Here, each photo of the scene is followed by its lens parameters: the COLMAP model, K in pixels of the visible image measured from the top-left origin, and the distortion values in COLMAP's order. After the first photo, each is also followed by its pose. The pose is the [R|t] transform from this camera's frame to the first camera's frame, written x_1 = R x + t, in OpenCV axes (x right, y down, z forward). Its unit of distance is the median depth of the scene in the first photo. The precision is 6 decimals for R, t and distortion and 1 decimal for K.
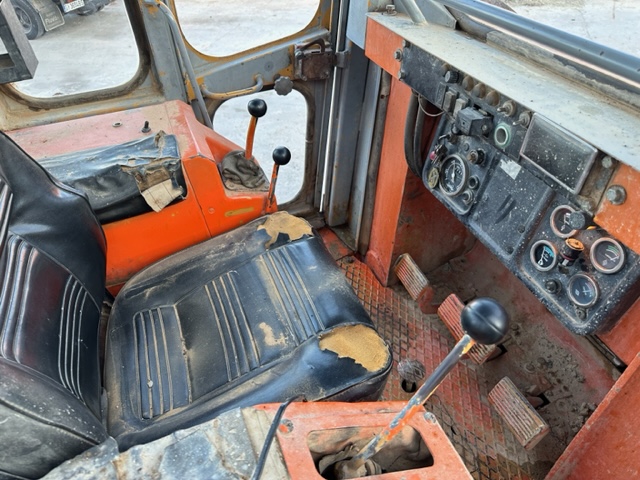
lens RADIAL K [[453.9, 0, 320.1], [0, 453.9, 240.4], [0, 0, 1]] dist [0.014369, -0.005191]
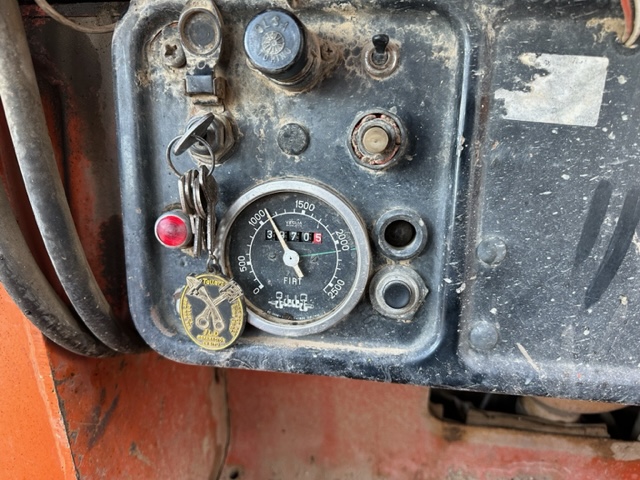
lens RADIAL K [[453.9, 0, 319.9], [0, 453.9, 239.1], [0, 0, 1]] dist [0.014369, -0.005191]
pose [[0.485360, -0.317558, 0.814606, 0.091177], [0.559217, 0.828961, -0.010040, -0.141842], [-0.672088, 0.460414, 0.579928, 0.839426]]
